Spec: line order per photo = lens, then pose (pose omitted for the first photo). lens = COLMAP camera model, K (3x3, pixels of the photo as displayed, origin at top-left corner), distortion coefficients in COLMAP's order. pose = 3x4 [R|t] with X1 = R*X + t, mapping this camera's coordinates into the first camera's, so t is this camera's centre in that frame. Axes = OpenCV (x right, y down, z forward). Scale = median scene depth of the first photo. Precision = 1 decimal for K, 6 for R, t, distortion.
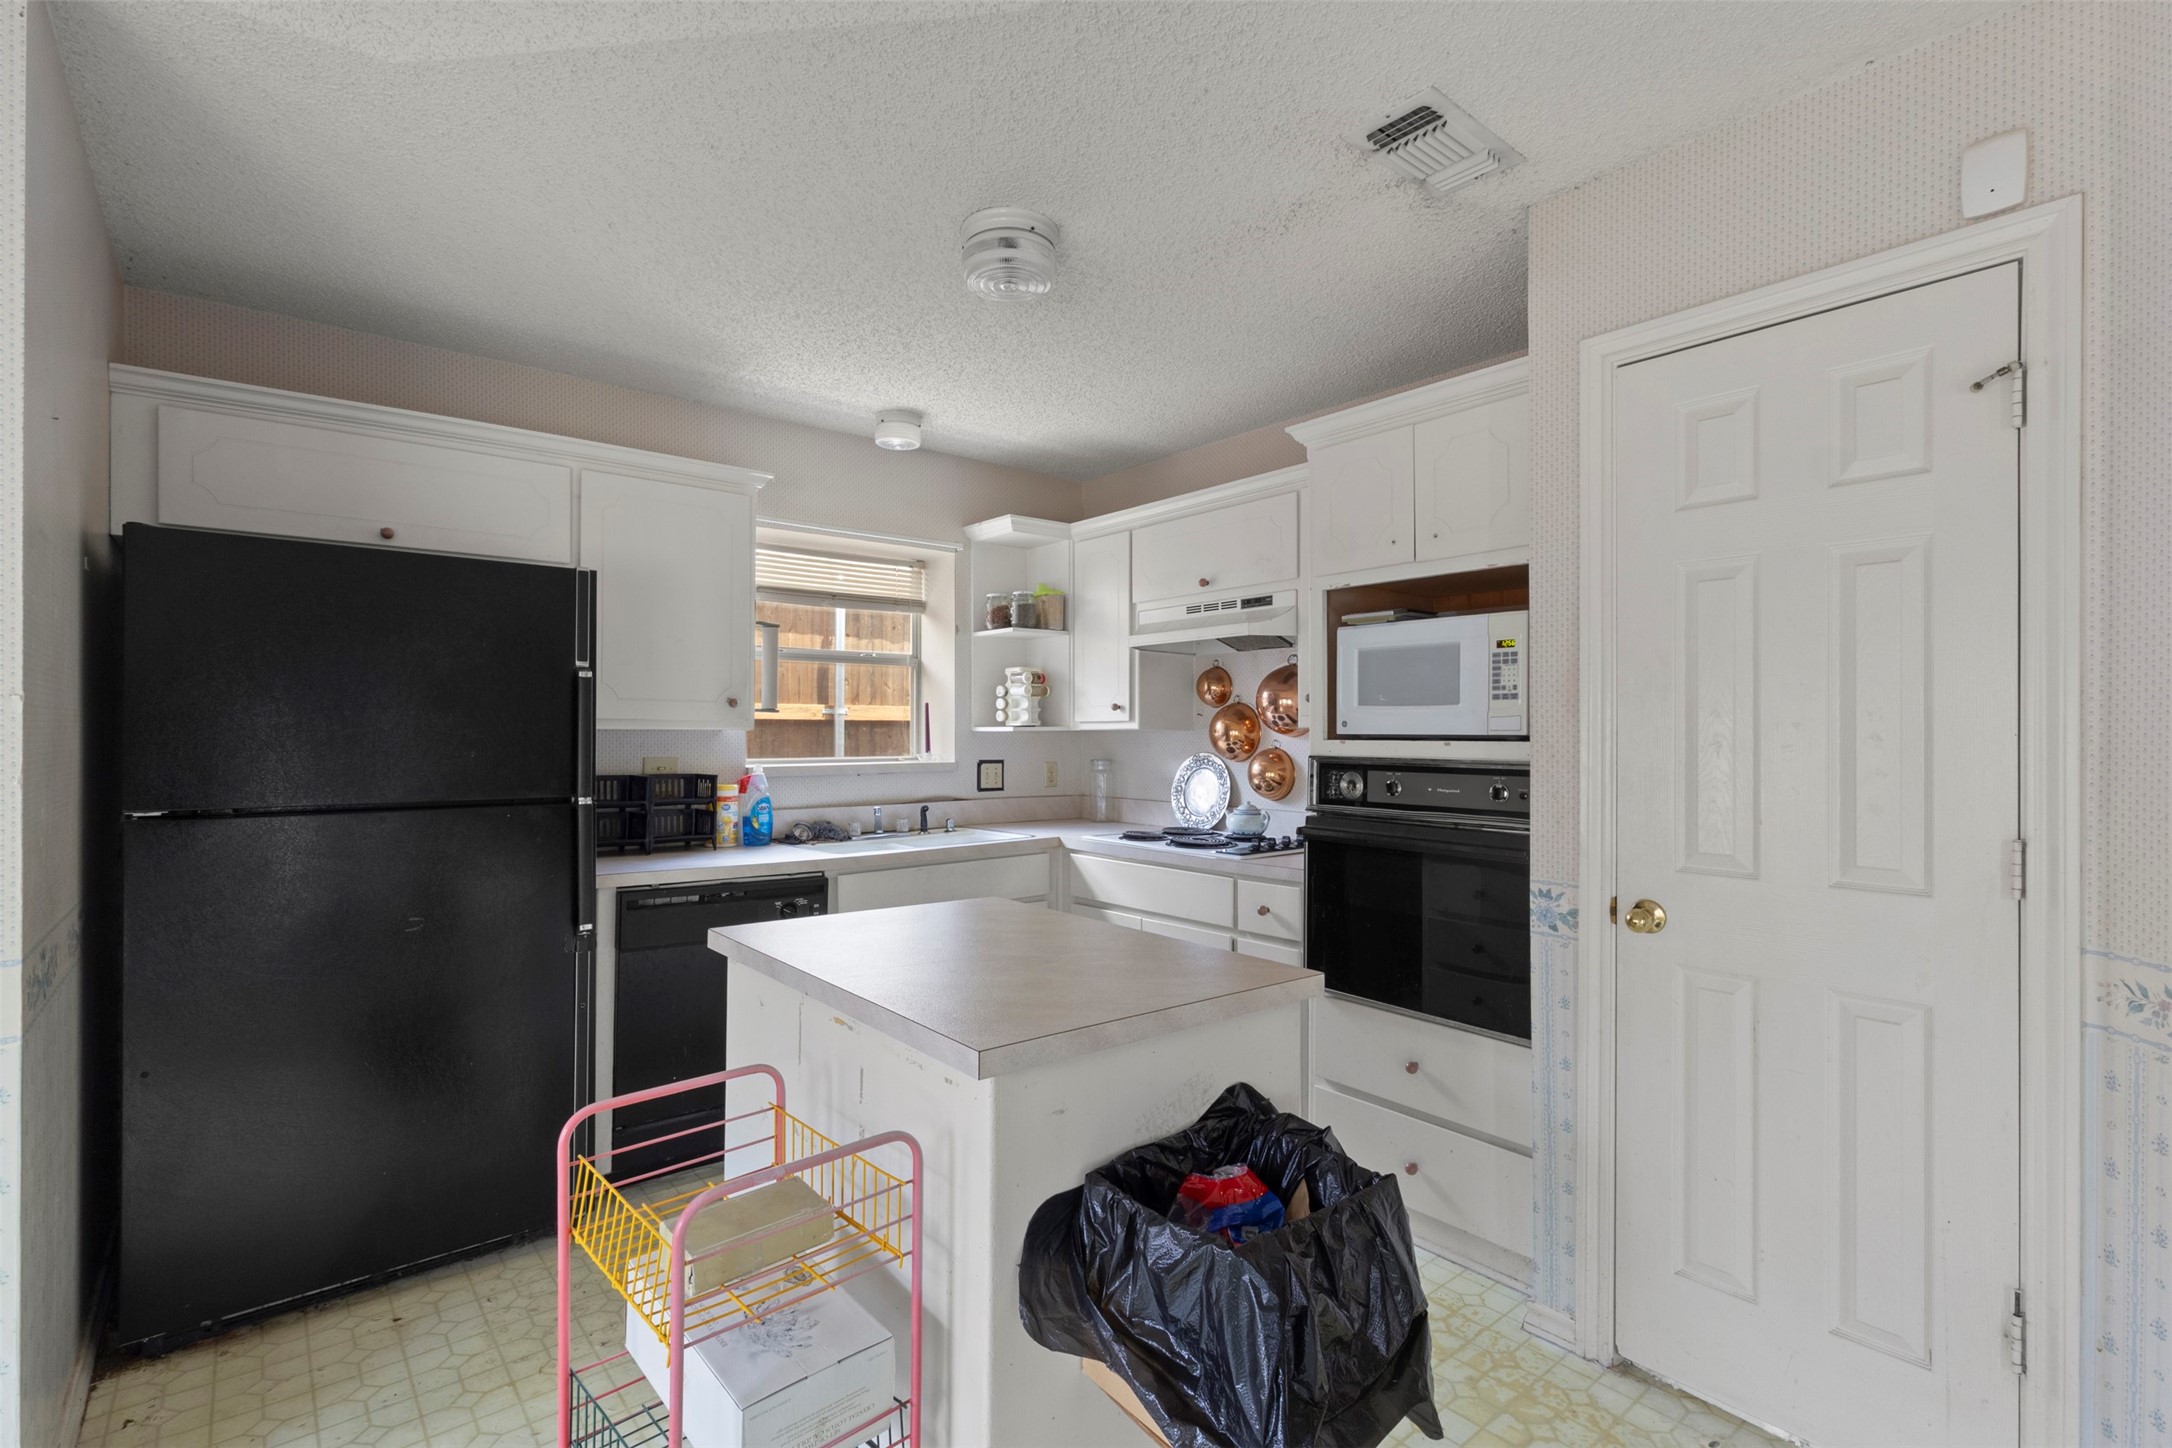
lens RADIAL K [[999.1, 0, 1086.0], [0, 999.1, 724.0], [0, 0, 1]] dist [-0.000302, 0.000120]
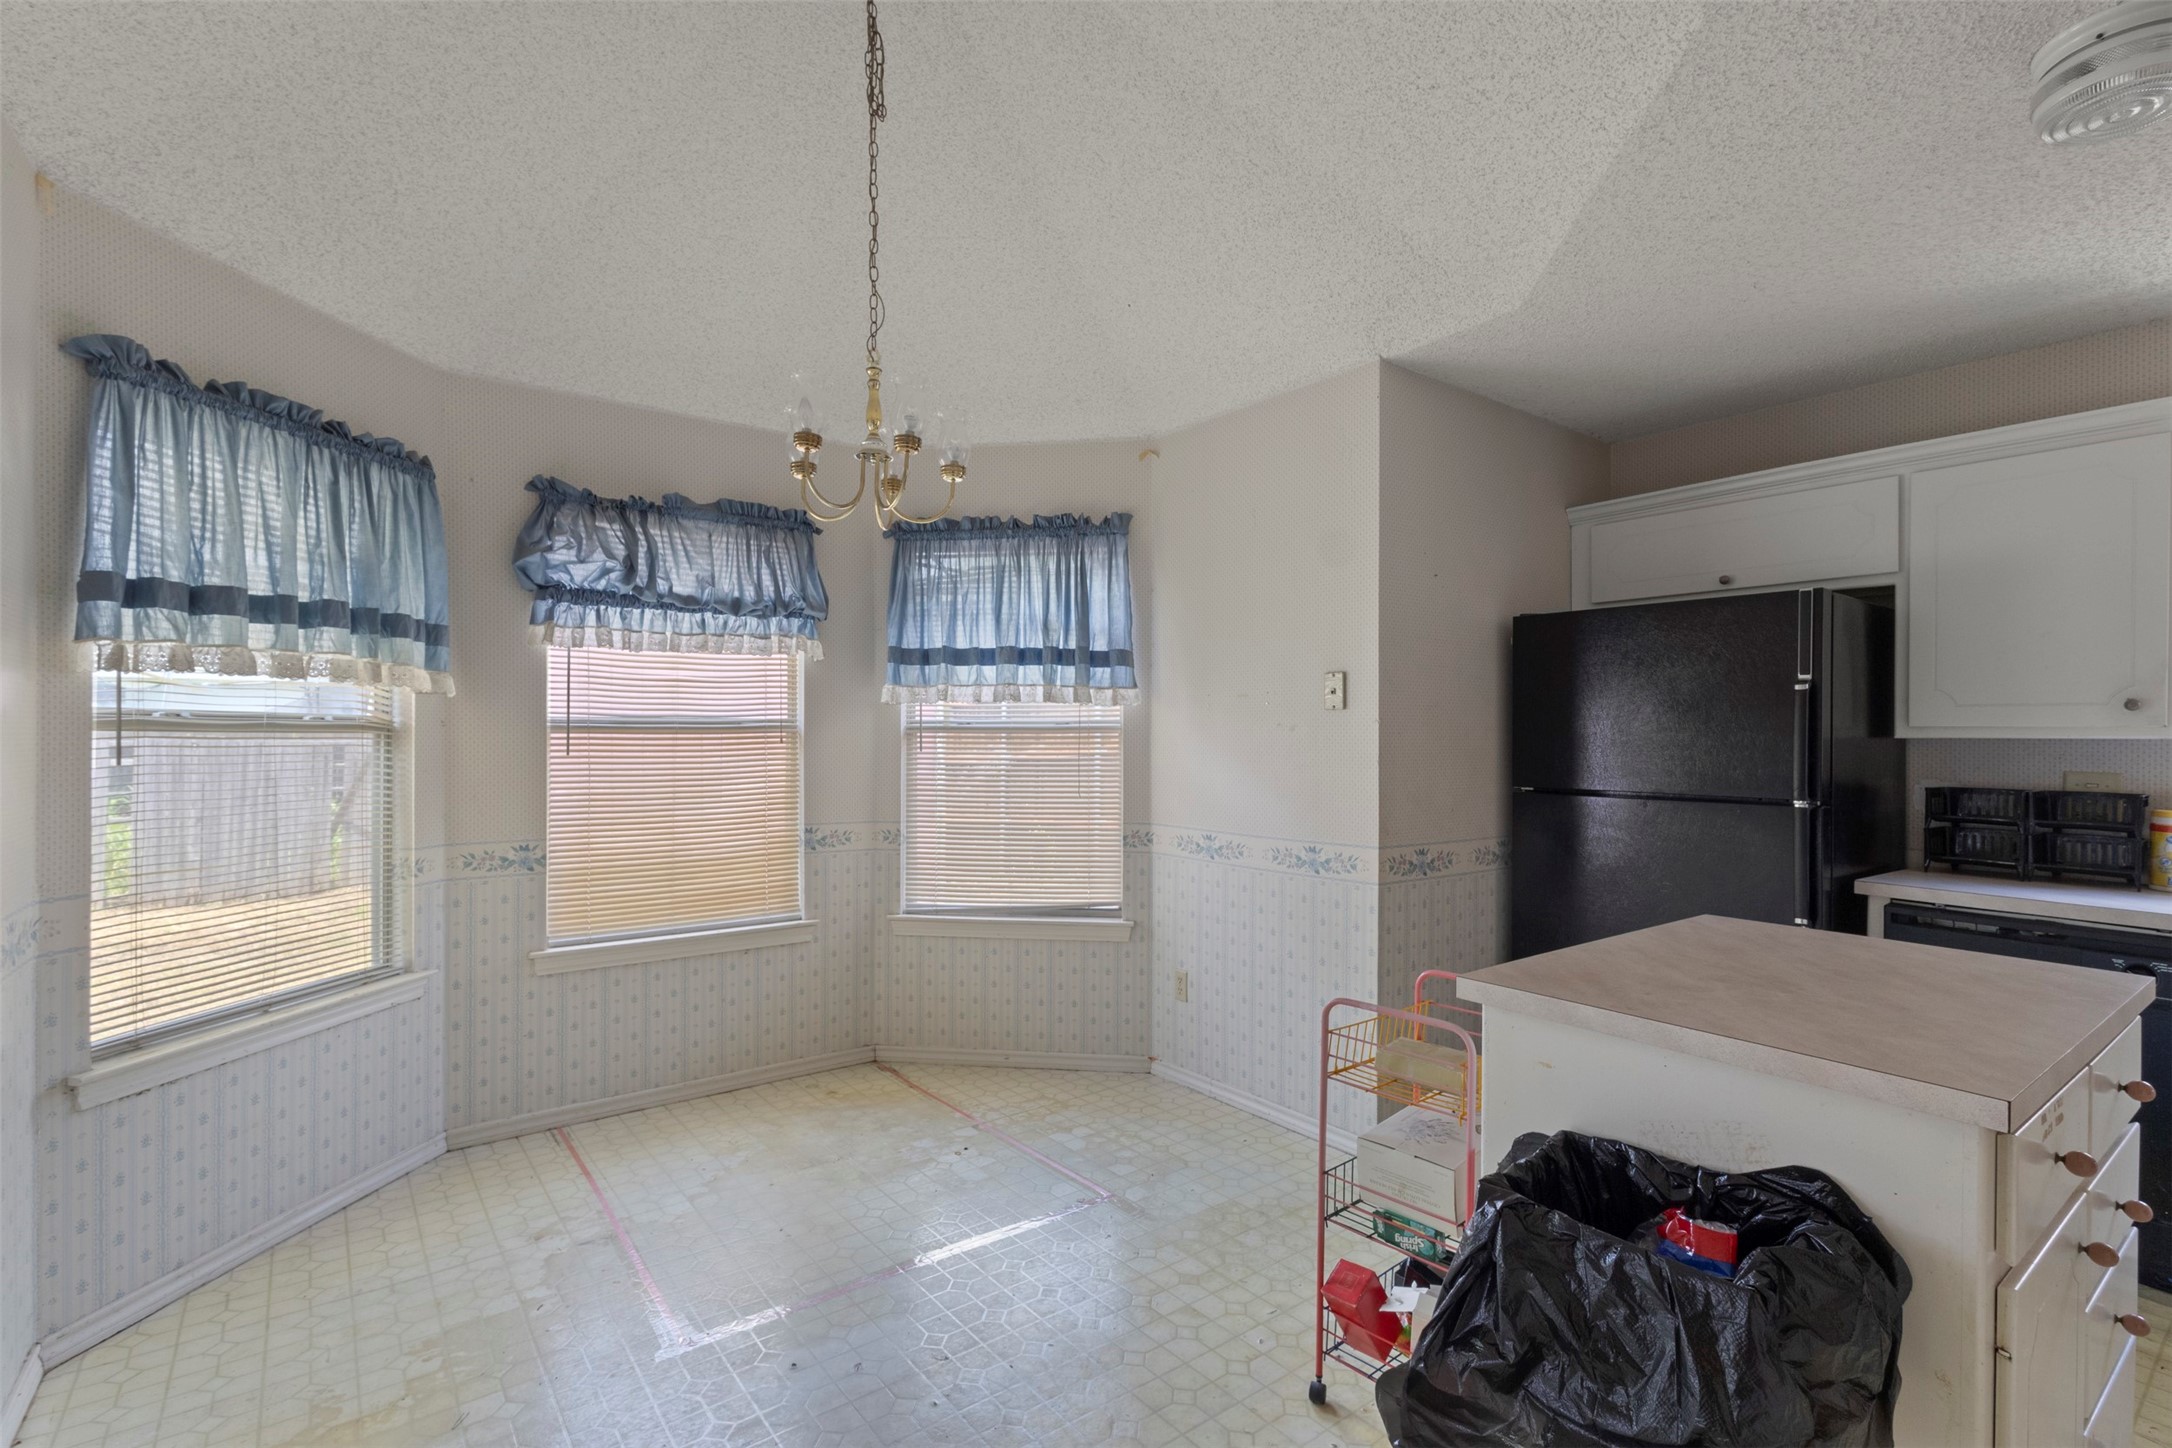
lens RADIAL K [[999.1, 0, 1086.0], [0, 999.1, 724.0], [0, 0, 1]] dist [-0.000302, 0.000120]
pose [[-0.036085, -0.014627, -0.999242, 0.604920], [0.001071, 0.999892, -0.014675, 0.005735], [0.999348, -0.001600, -0.036065, 0.268664]]
